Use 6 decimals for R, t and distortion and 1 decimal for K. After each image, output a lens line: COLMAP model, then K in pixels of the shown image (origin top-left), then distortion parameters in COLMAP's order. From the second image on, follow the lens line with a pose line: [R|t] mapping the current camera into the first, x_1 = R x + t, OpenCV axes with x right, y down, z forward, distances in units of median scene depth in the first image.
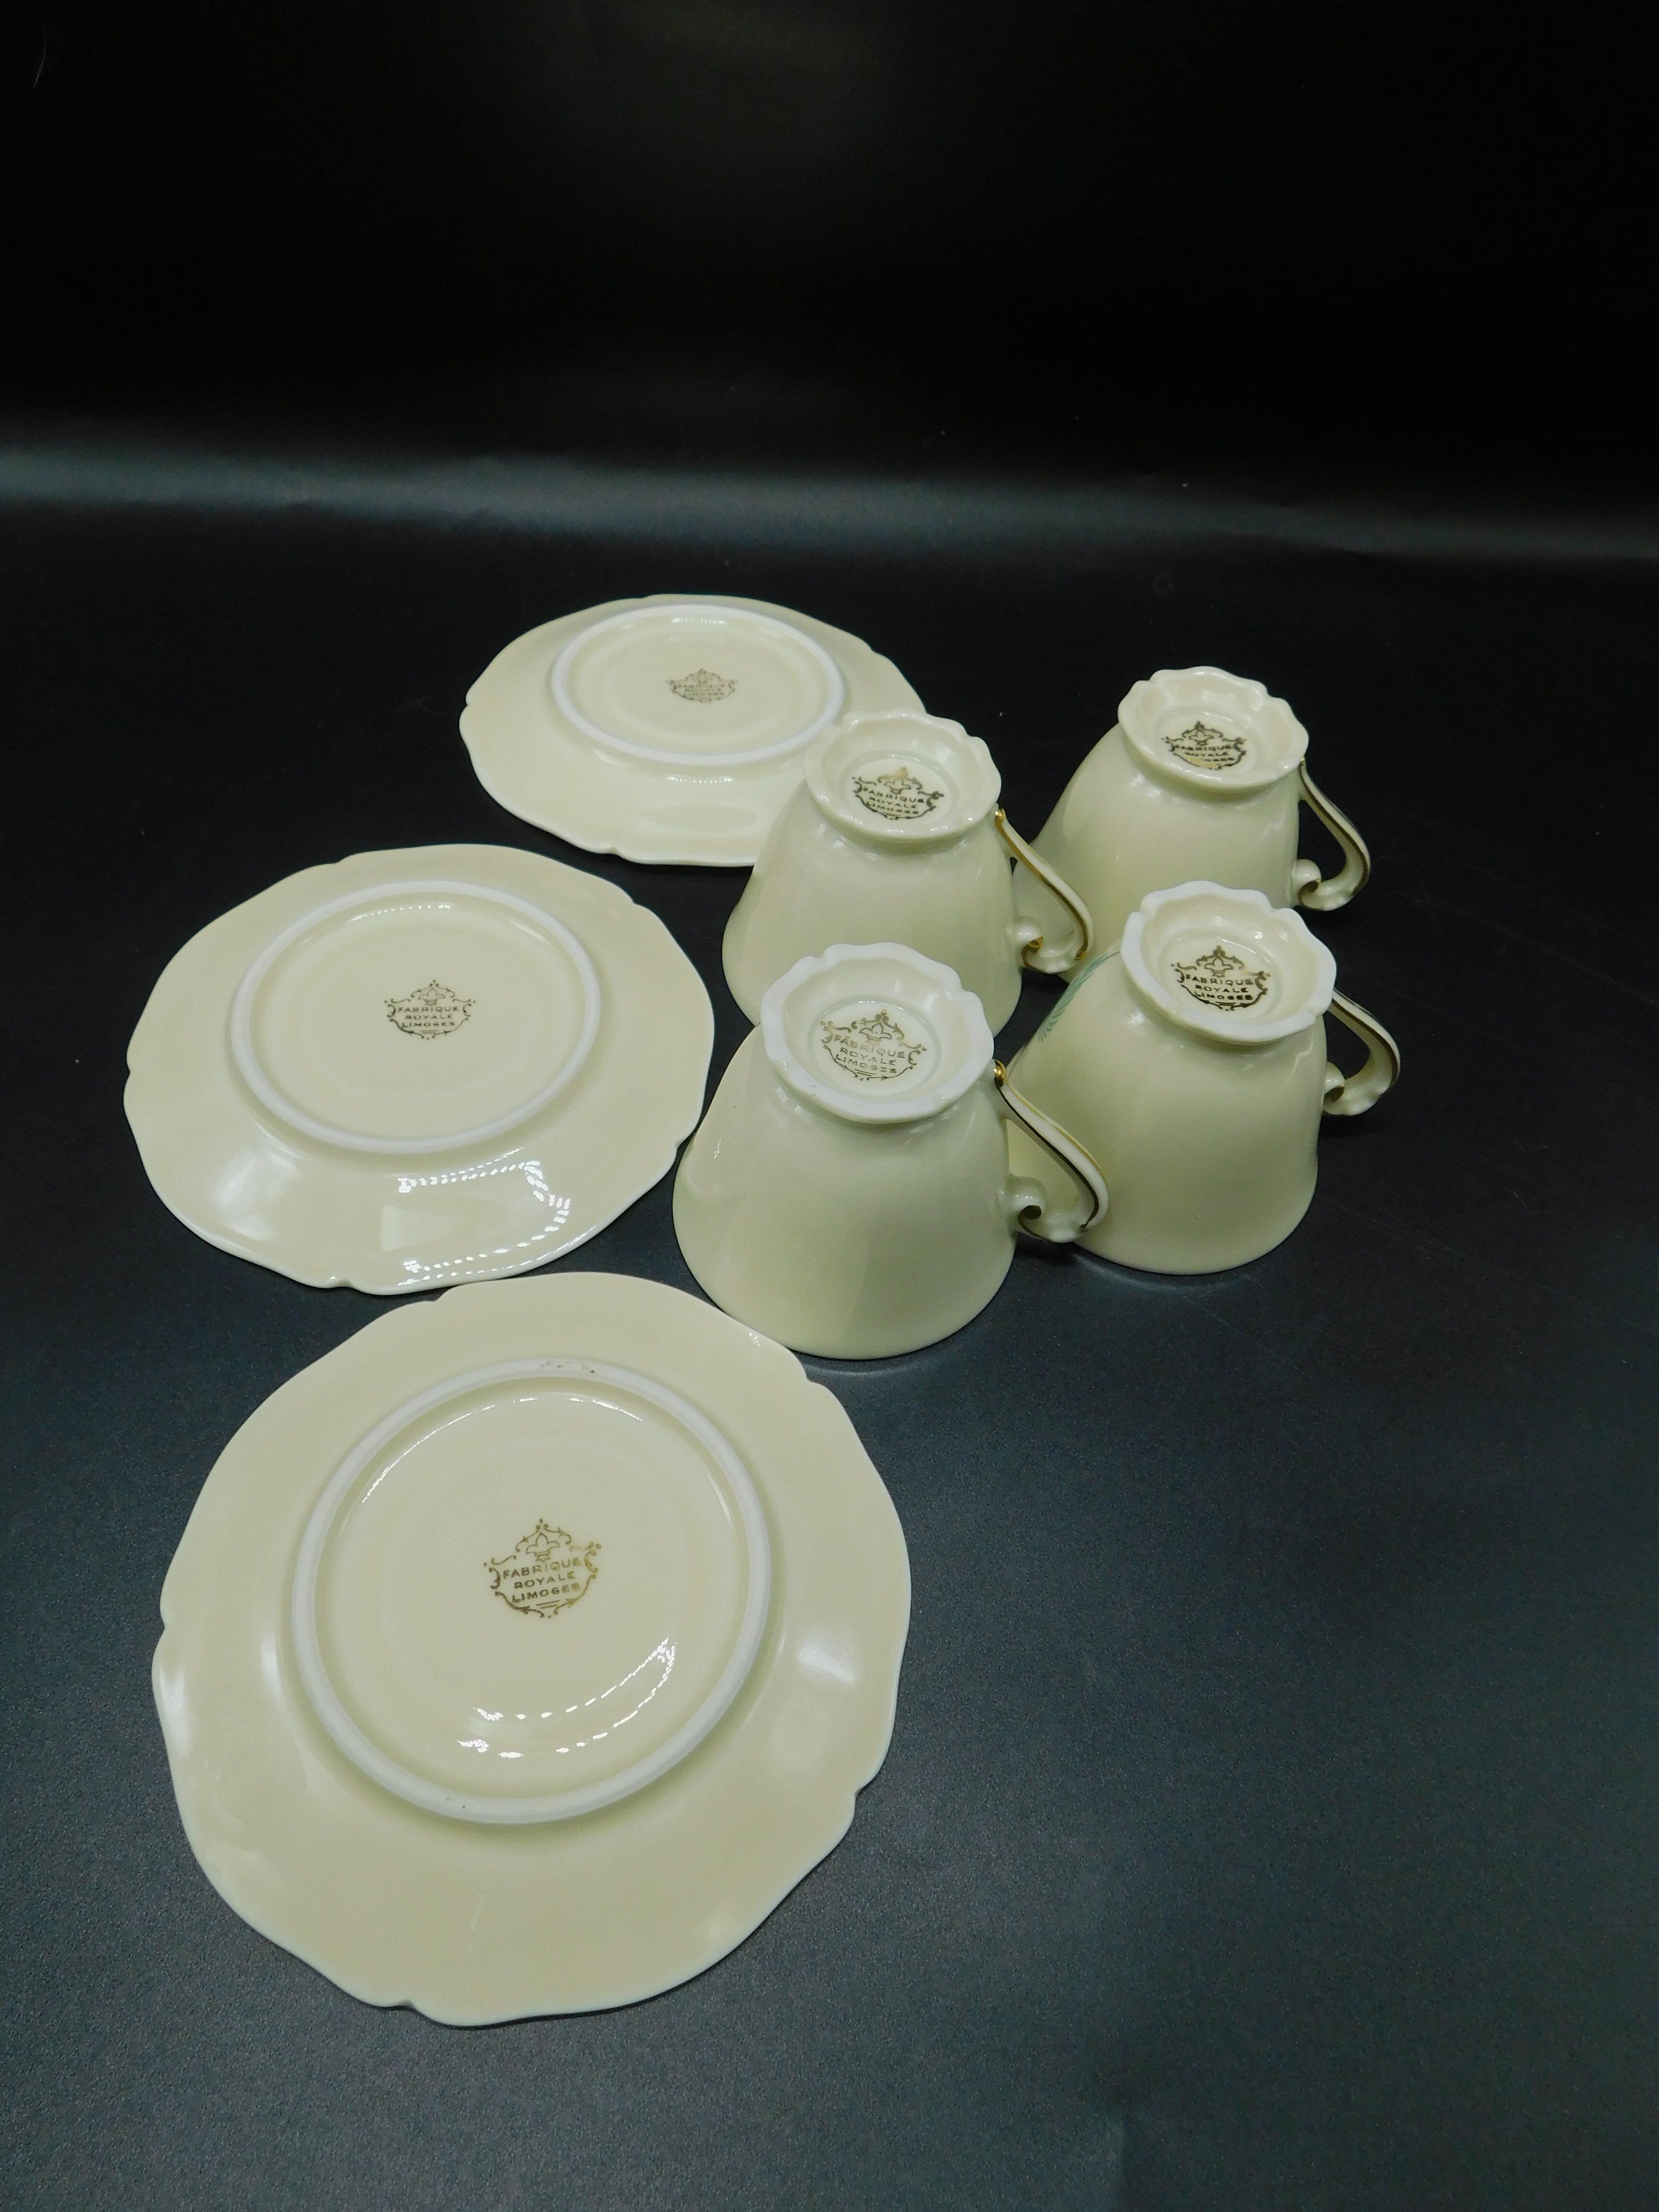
lens RADIAL K [[1440.7, 0, 824.5], [0, 1440.7, 1111.4], [0, 0, 1]] dist [-0.024647, 0.002530]
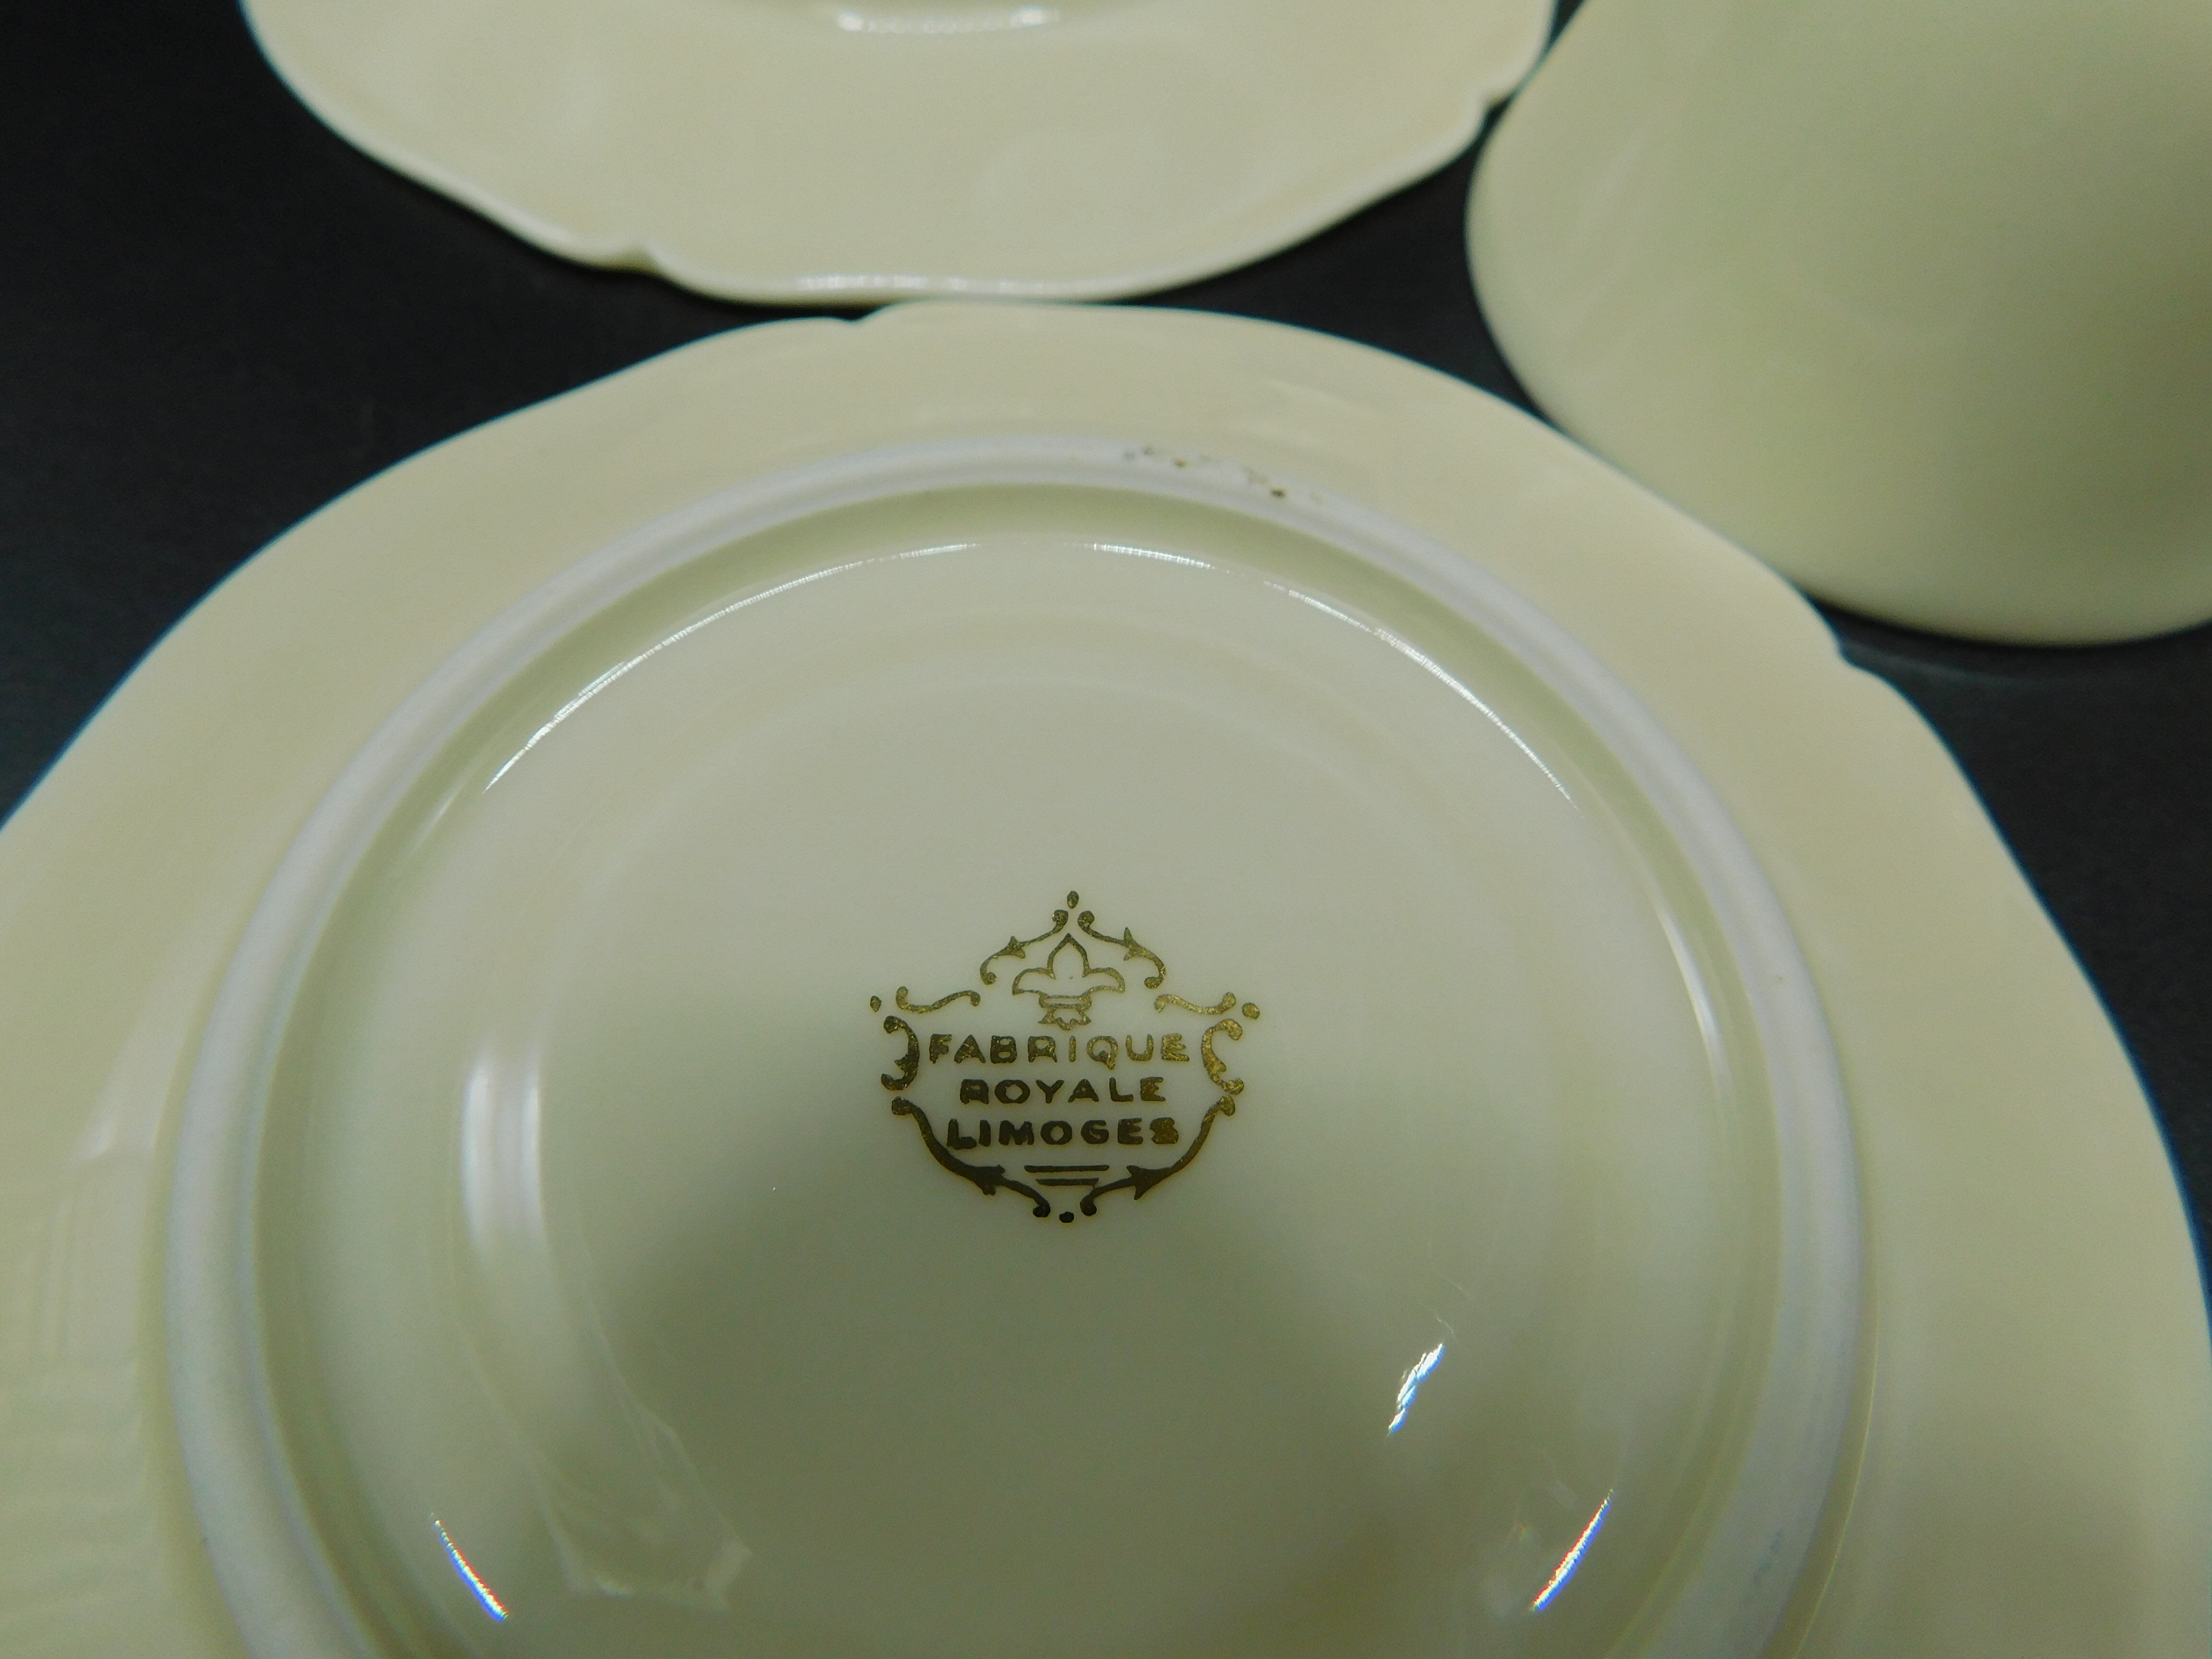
lens RADIAL K [[1440.7, 0, 1111.3], [0, 1440.7, 821.7], [0, 0, 1]] dist [-0.024647, 0.002530]
pose [[0.979533, 0.161425, -0.120240, -0.143771], [-0.143324, 0.978781, 0.146445, 0.206690], [0.141329, -0.126214, 0.981884, 0.651390]]
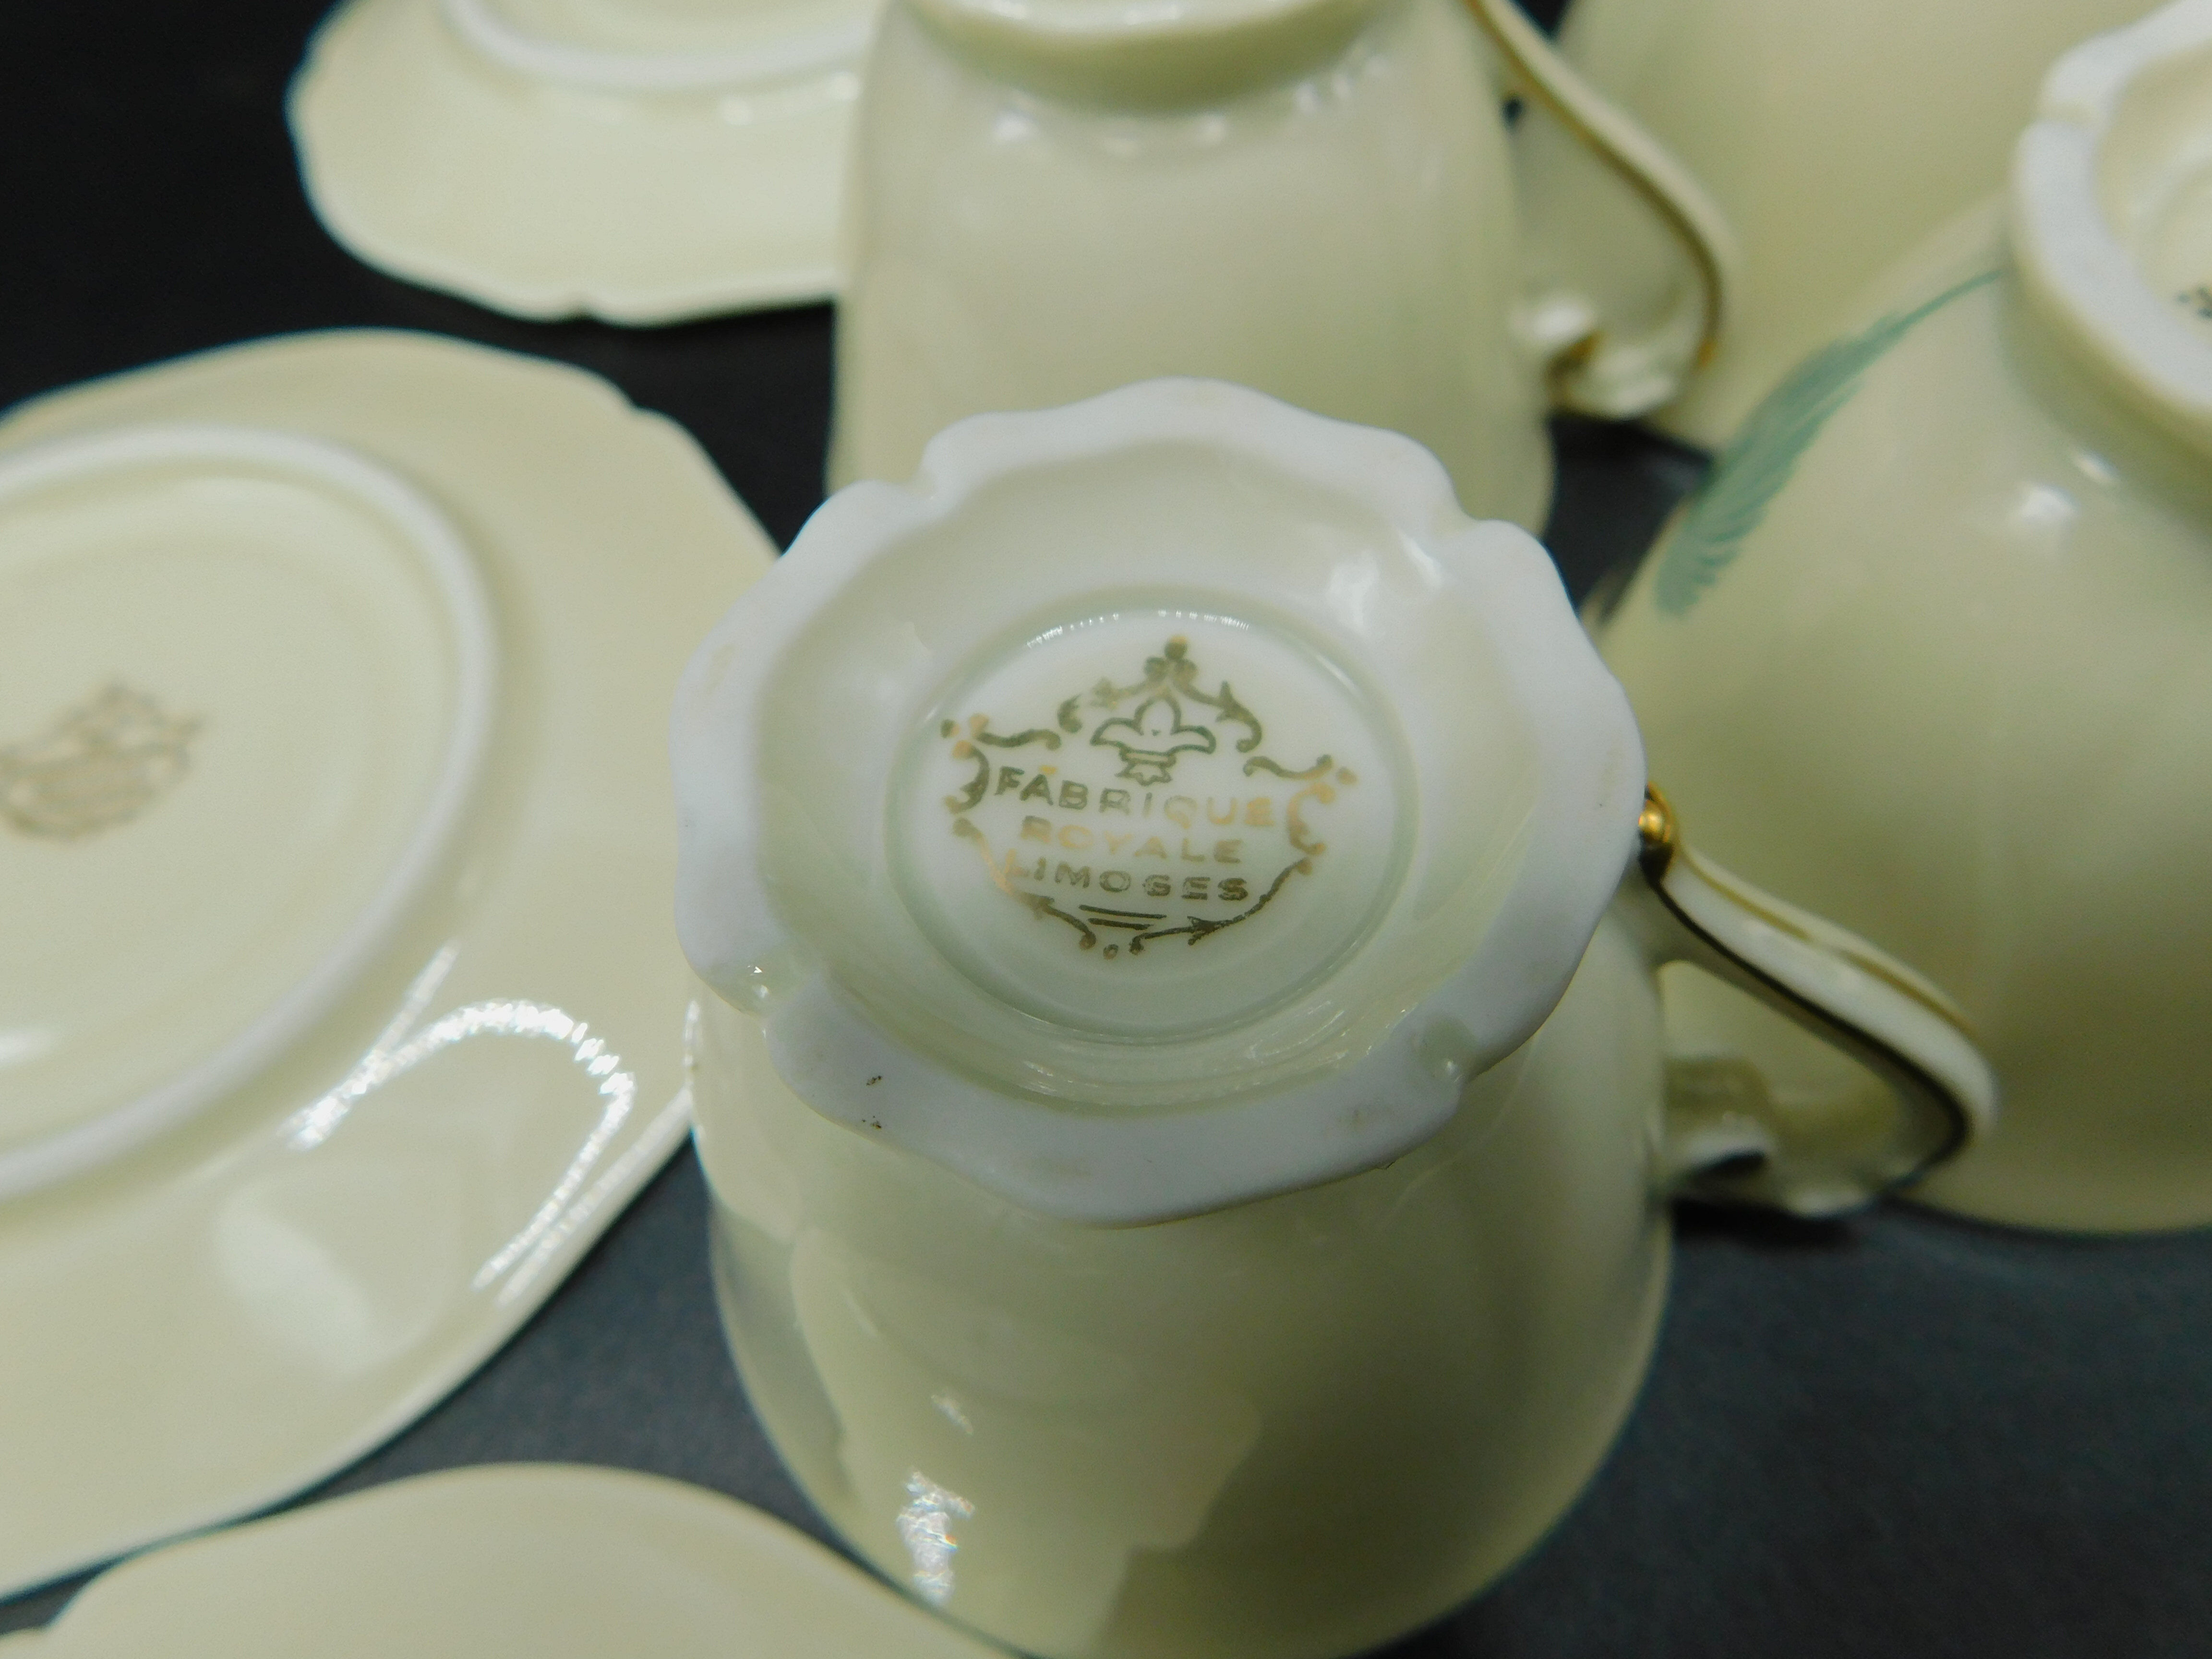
lens RADIAL K [[1440.7, 0, 1113.8], [0, 1440.7, 824.0], [0, 0, 1]] dist [-0.024647, 0.002530]
pose [[0.985888, -0.138684, -0.093765, 0.050914], [0.150313, 0.979904, 0.131123, -0.074008], [0.073696, -0.143367, 0.986922, 0.737125]]
